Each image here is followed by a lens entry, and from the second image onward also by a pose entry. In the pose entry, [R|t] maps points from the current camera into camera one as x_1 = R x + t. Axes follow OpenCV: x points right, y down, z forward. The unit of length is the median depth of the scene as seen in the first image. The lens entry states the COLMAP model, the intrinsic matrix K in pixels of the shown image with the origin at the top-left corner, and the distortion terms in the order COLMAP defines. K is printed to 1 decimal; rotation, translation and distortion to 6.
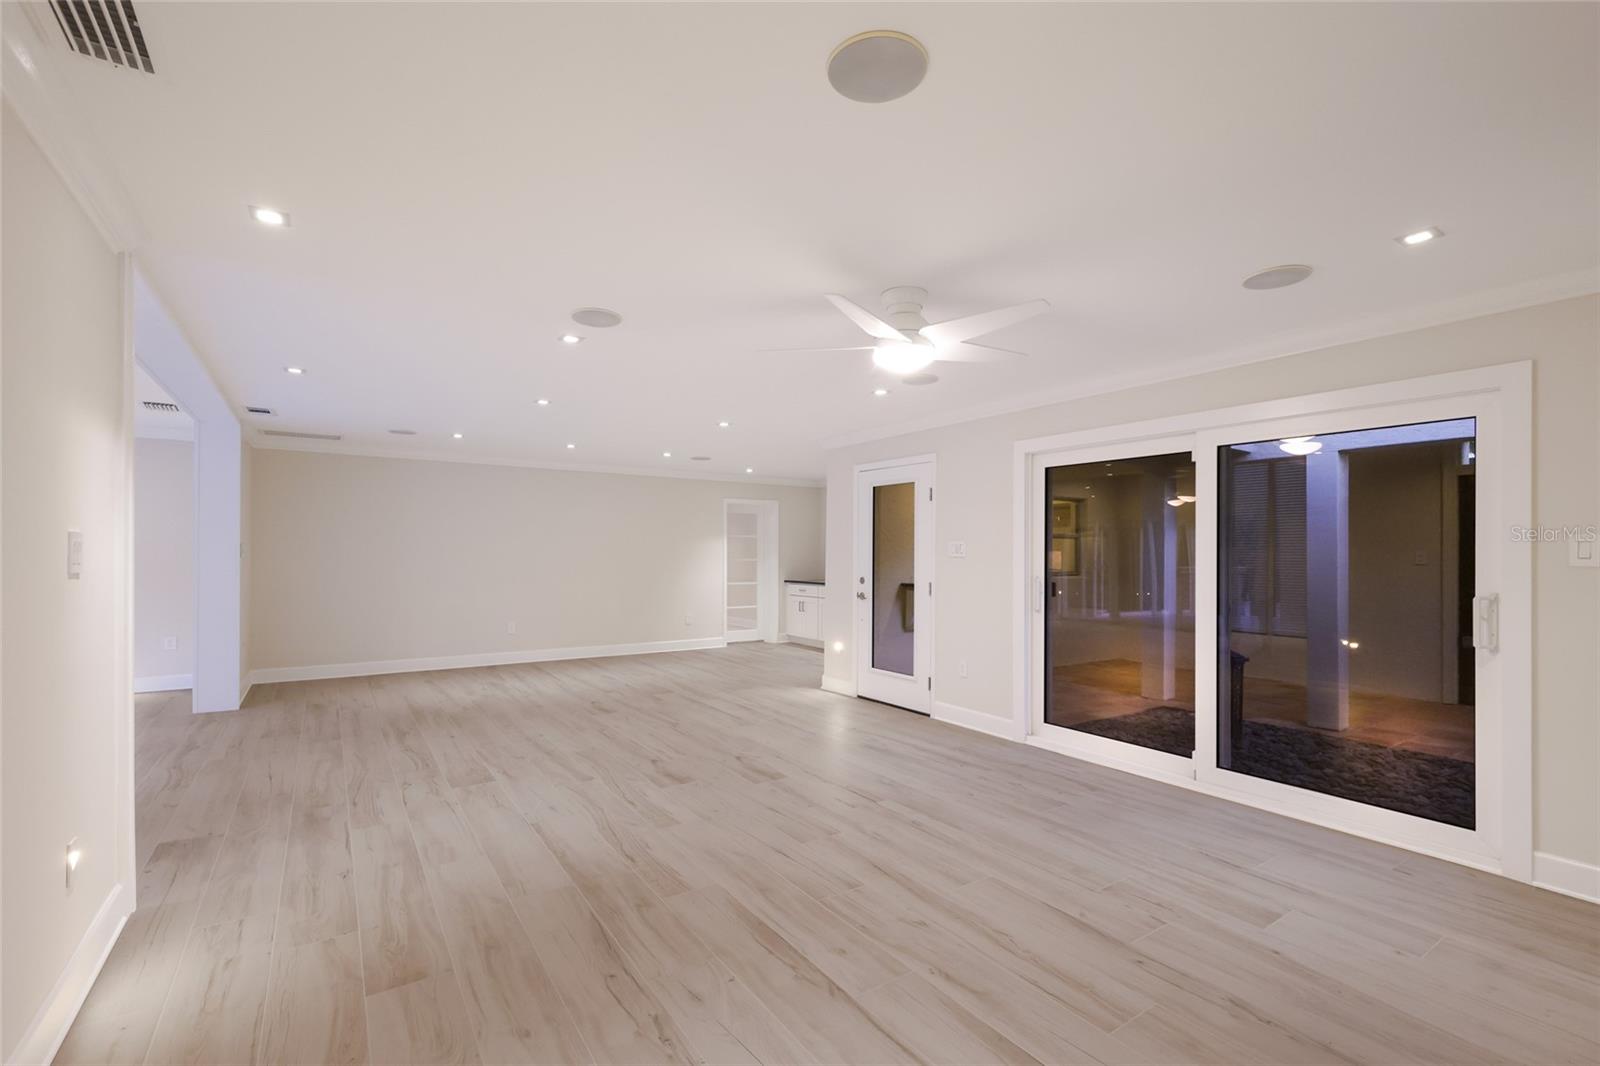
lens RADIAL K [[730.6, 0, 797.8], [0, 730.6, 550.5], [0, 0, 1]] dist [0.002051, 0.000159]
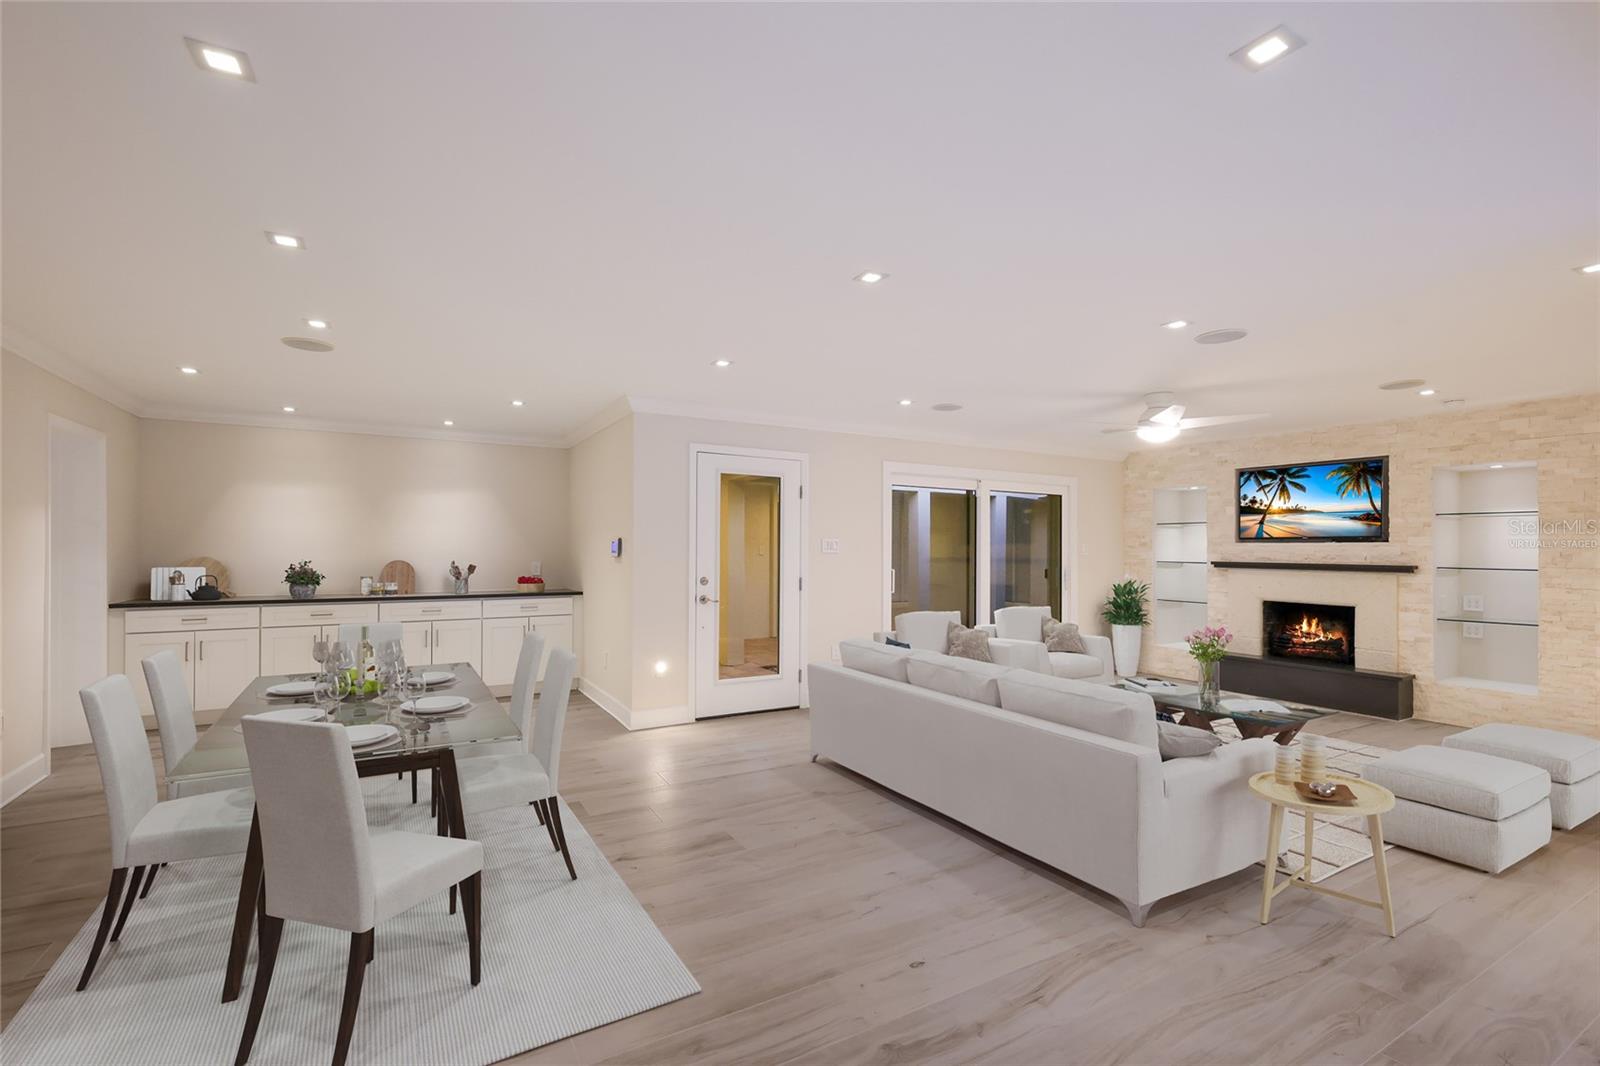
lens RADIAL K [[710.0, 0, 805.6], [0, 710.0, 545.4], [0, 0, 1]] dist [-0.000543, -0.000463]
pose [[0.044491, 0.004949, 0.998998, -0.820658], [-0.008594, 0.999953, -0.004571, 0.002469], [-0.998973, -0.008382, 0.044532, 0.949361]]
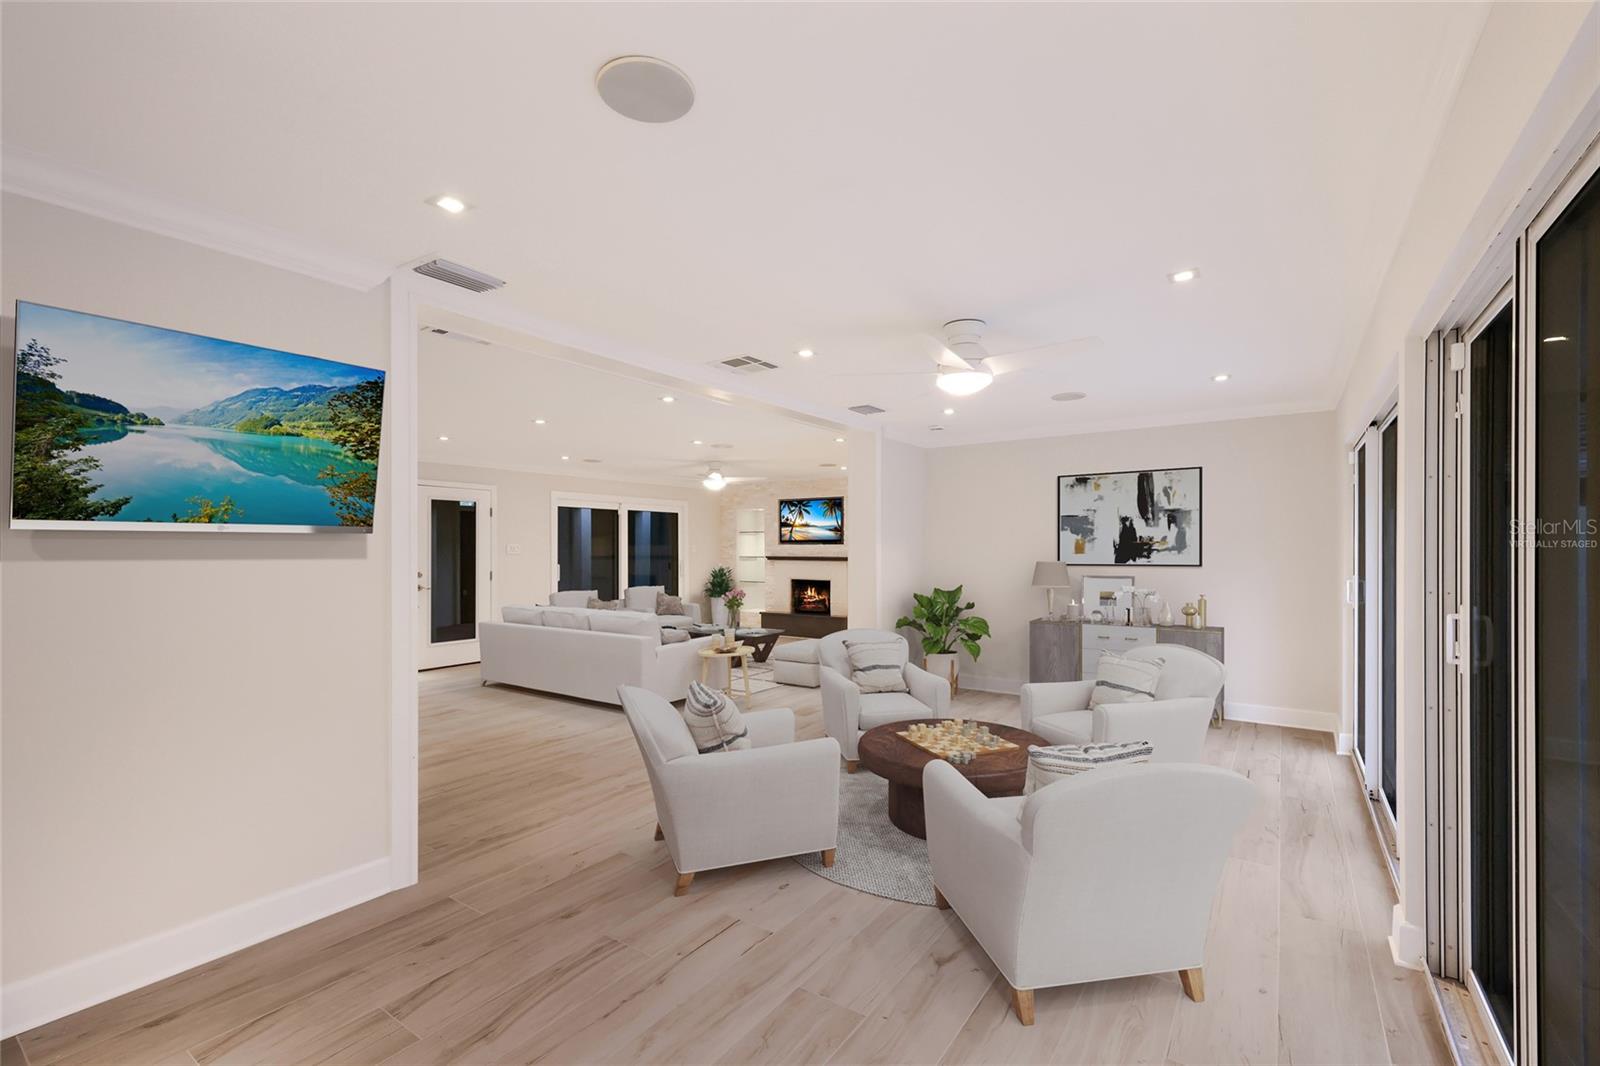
lens RADIAL K [[710.0, 0, 805.6], [0, 710.0, 545.4], [0, 0, 1]] dist [-0.000543, -0.000463]
pose [[-0.385379, 0.003301, 0.922752, -1.420246], [0.001870, 0.999994, -0.002796, -0.004577], [-0.922756, 0.000648, -0.385383, 0.967652]]
